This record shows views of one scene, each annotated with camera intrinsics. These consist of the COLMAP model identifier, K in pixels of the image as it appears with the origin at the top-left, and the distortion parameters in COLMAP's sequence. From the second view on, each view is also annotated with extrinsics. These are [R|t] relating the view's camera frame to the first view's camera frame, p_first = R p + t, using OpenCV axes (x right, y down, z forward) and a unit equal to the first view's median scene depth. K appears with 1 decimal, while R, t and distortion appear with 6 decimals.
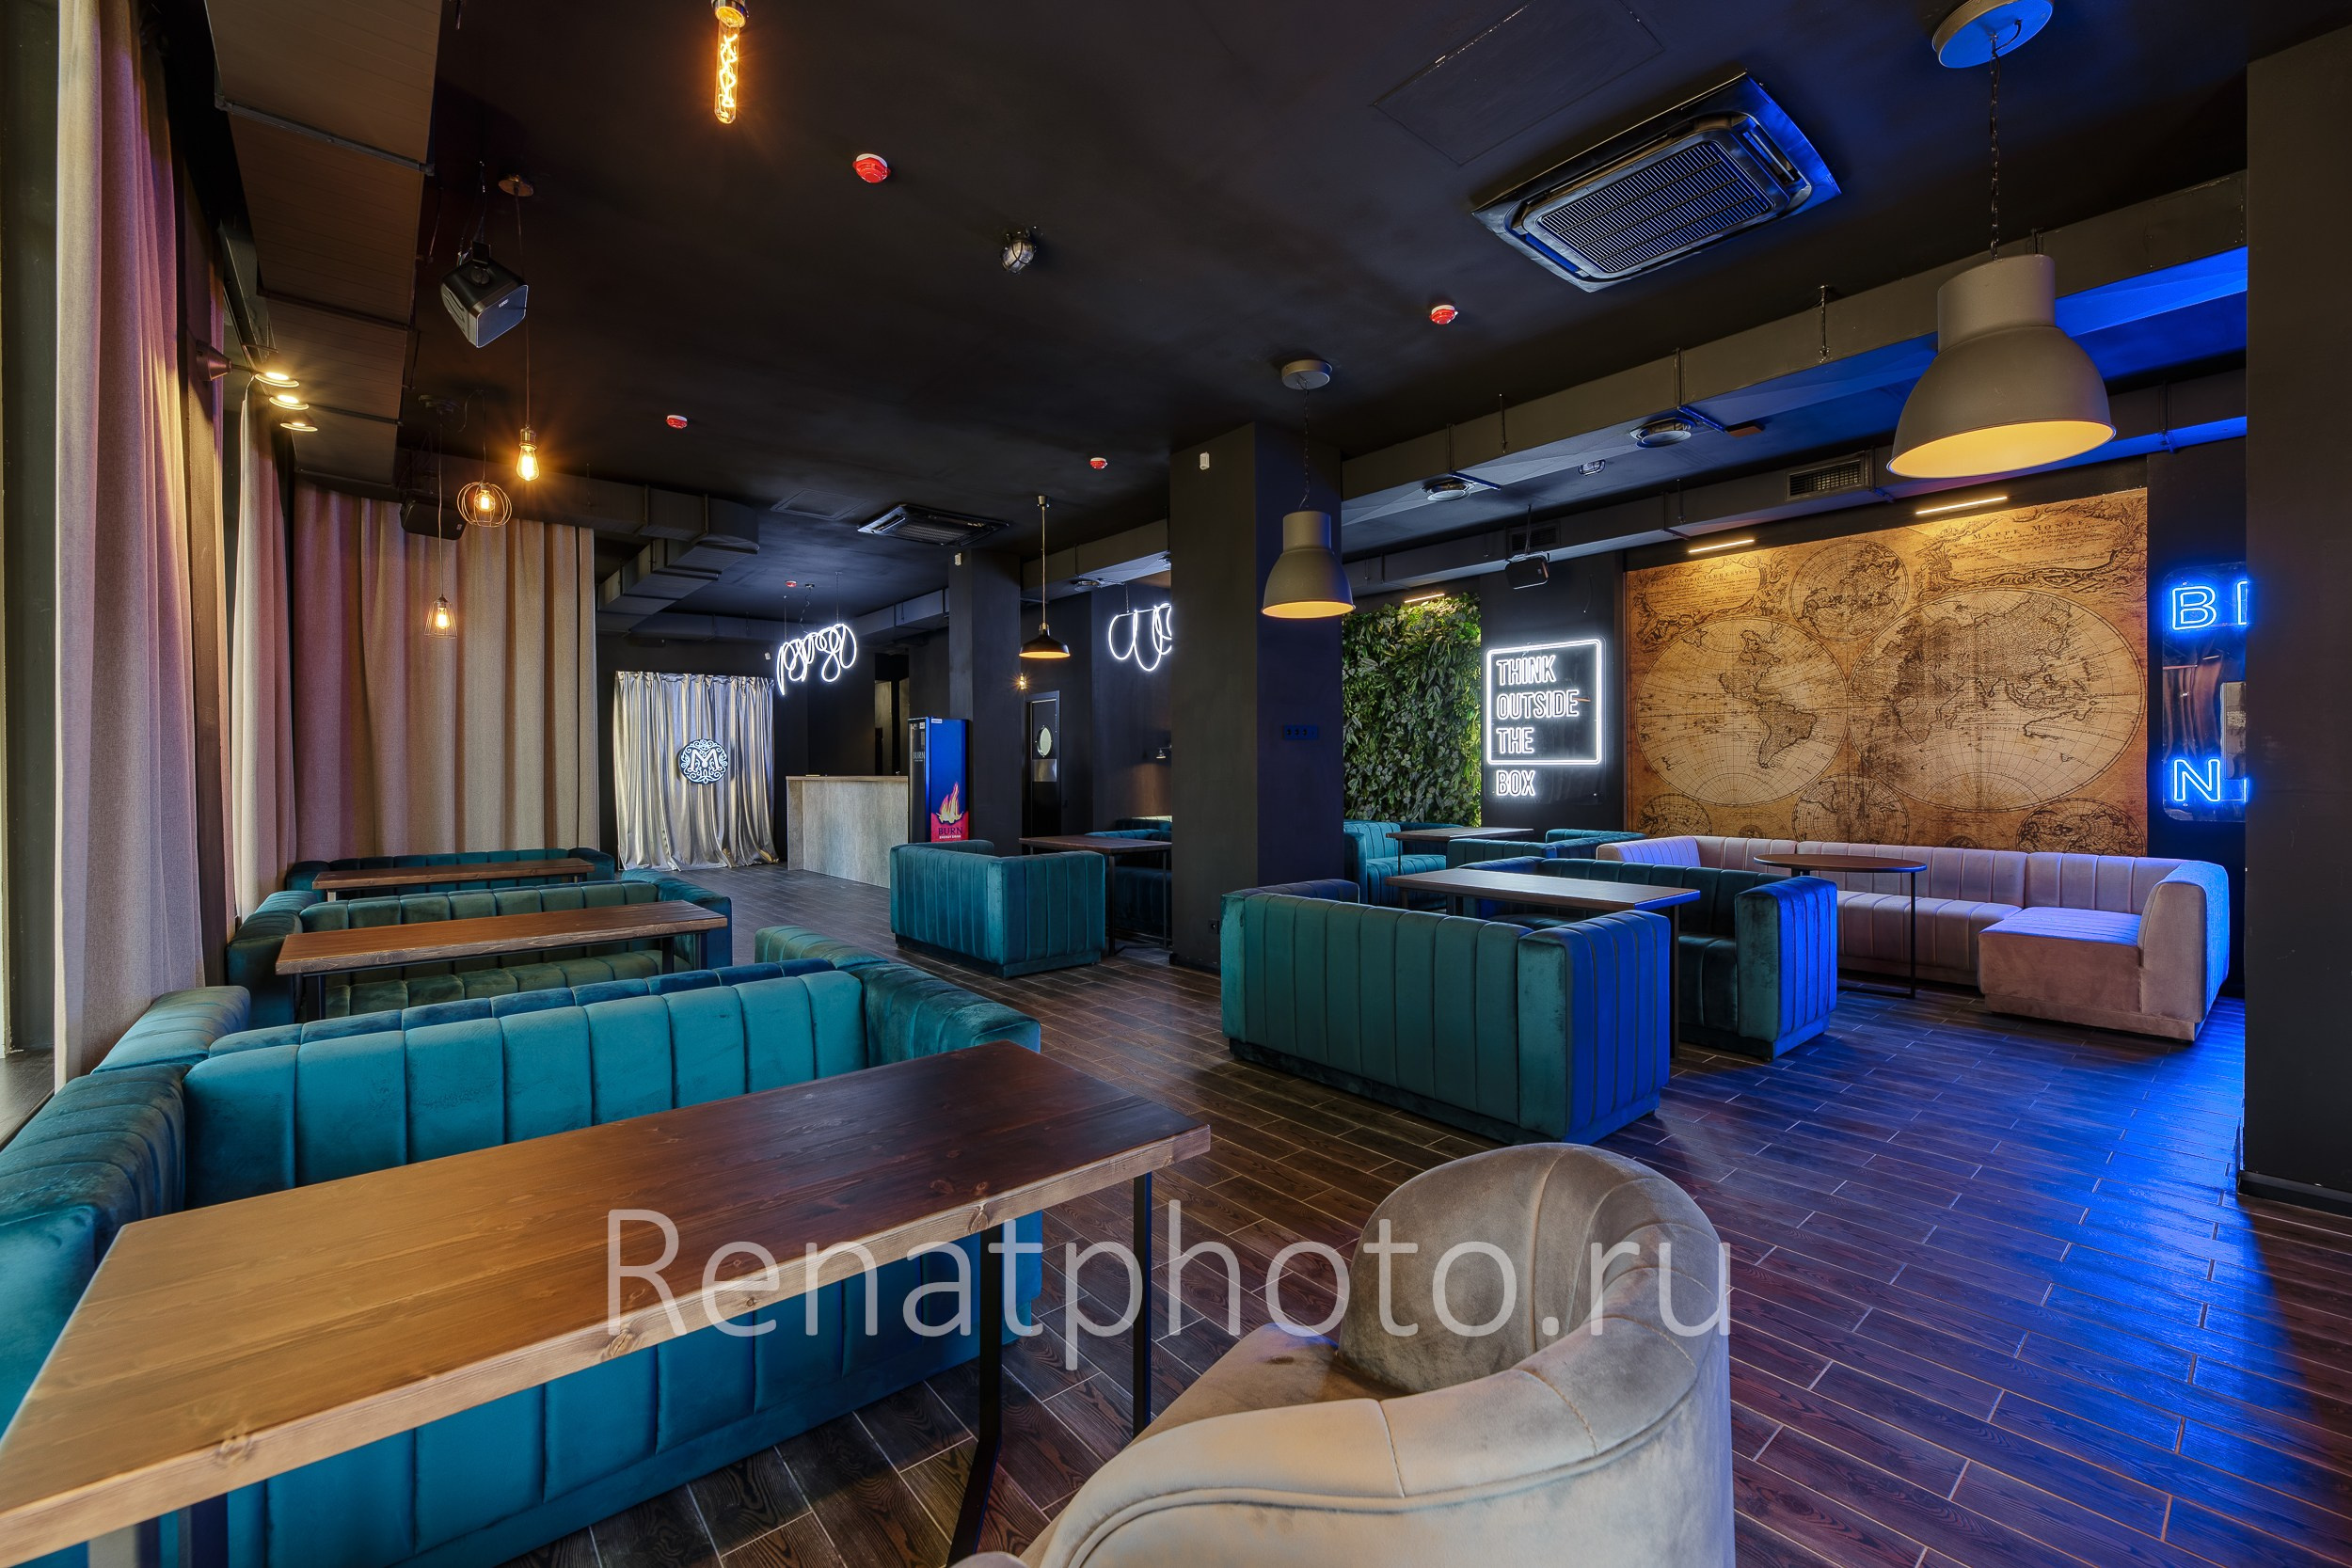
lens RADIAL K [[952.0, 0, 1158.5], [0, 952.0, 773.3], [0, 0, 1]] dist [-0.003372, 0.001608]
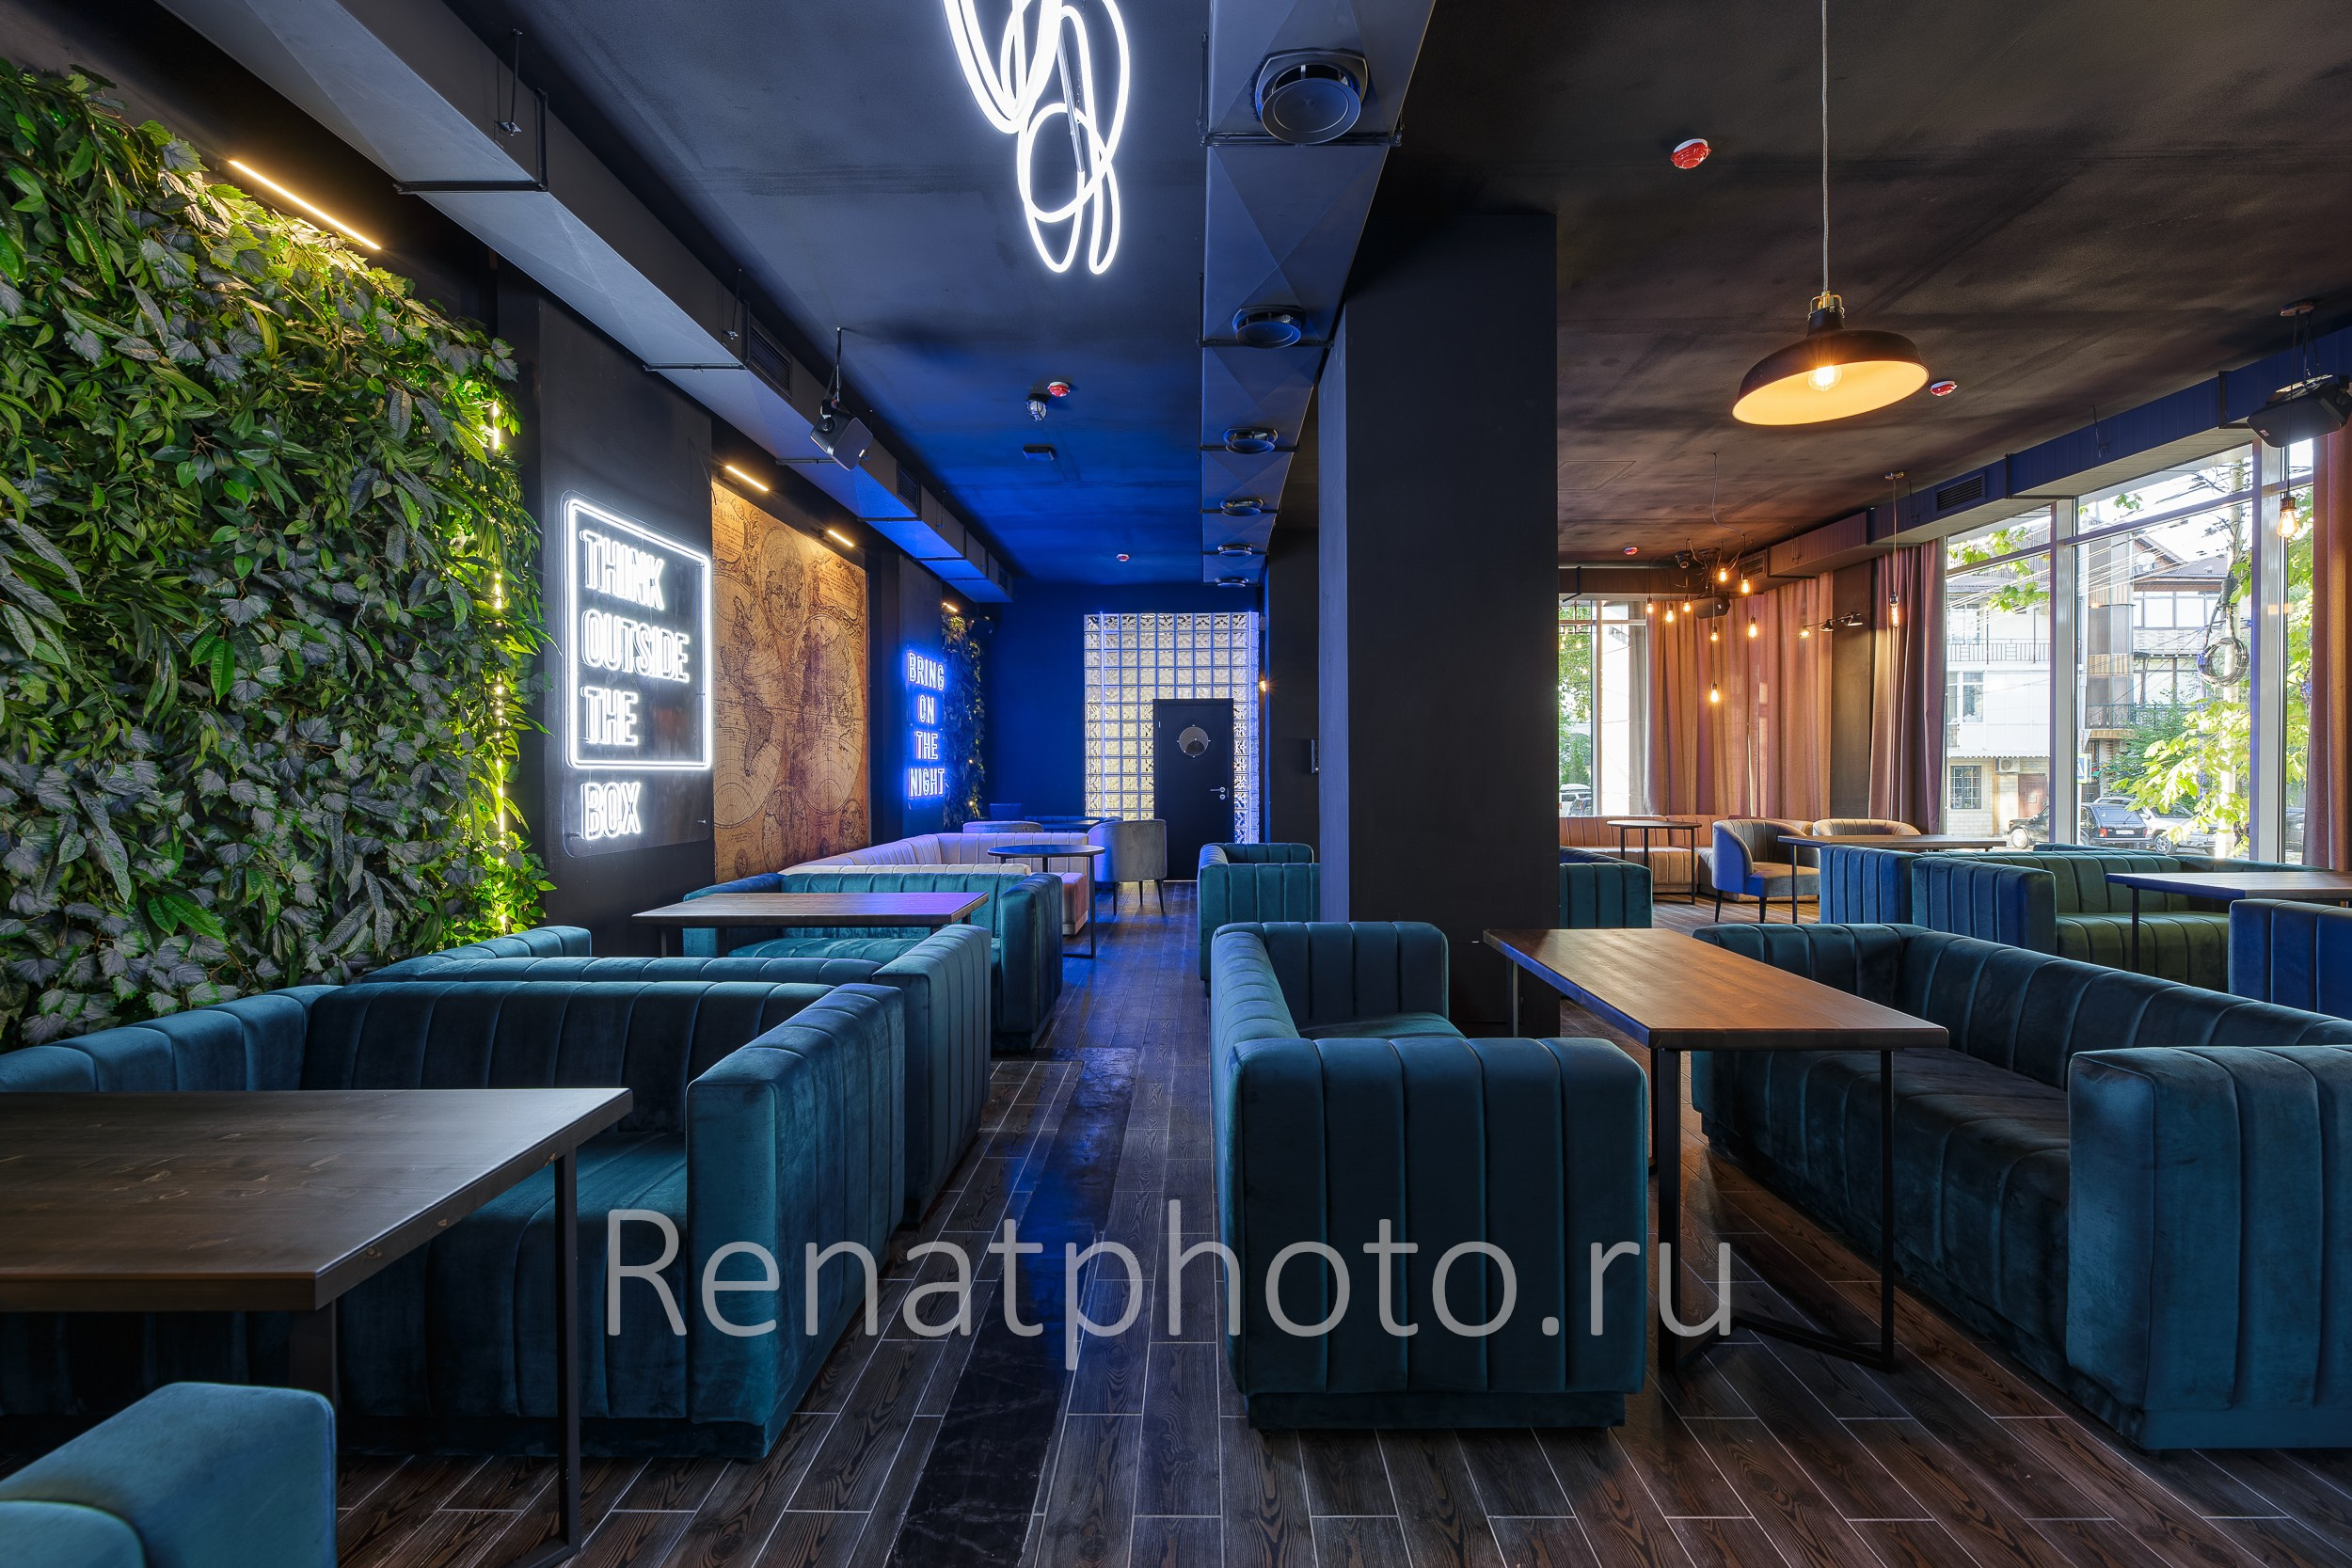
lens RADIAL K [[952.0, 0, 1187.0], [0, 952.0, 779.0], [0, 0, 1]] dist [-0.003372, 0.001608]
pose [[-0.765675, 0.004143, 0.643215, -0.153825], [0.015669, 0.999803, 0.012212, -0.006811], [-0.643037, 0.019429, -0.765588, 1.351720]]
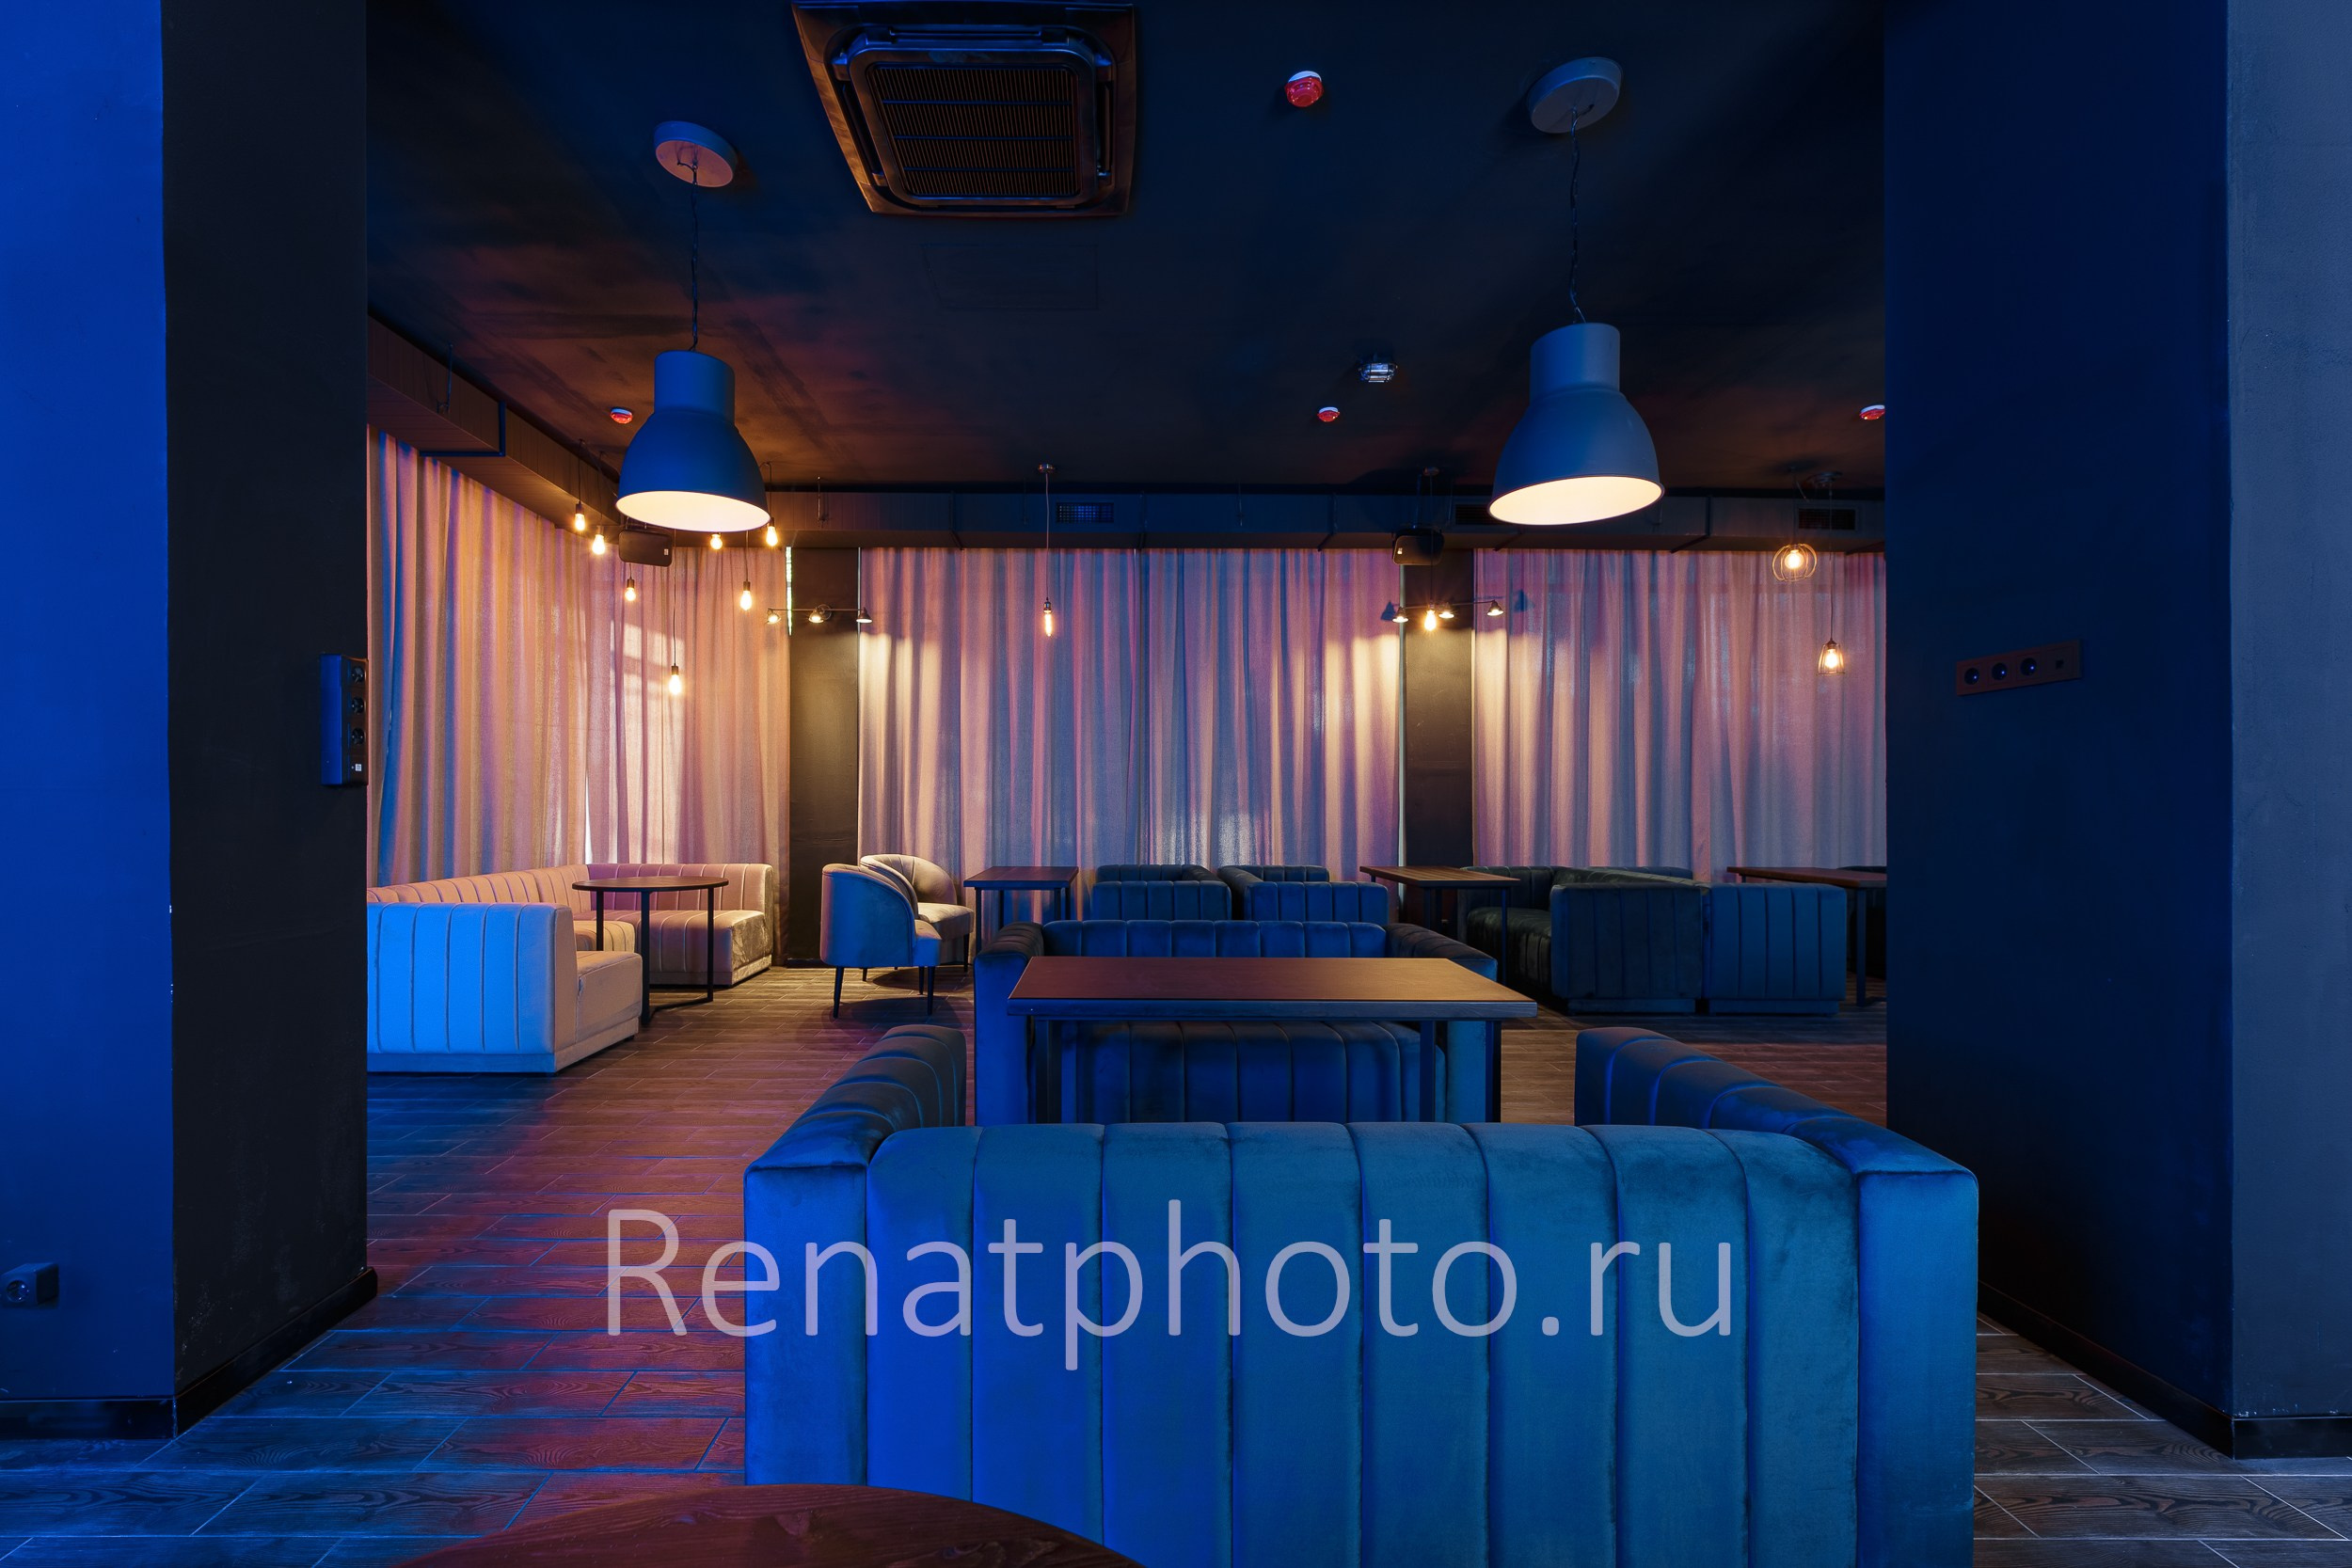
lens RADIAL K [[952.0, 0, 1171.1], [0, 952.0, 804.9], [0, 0, 1]] dist [-0.003372, 0.001608]
pose [[-0.626971, 0.006248, -0.779018, 0.480282], [-0.001645, 0.999955, 0.009345, 0.005423], [0.779041, 0.007141, -0.626932, 0.811935]]
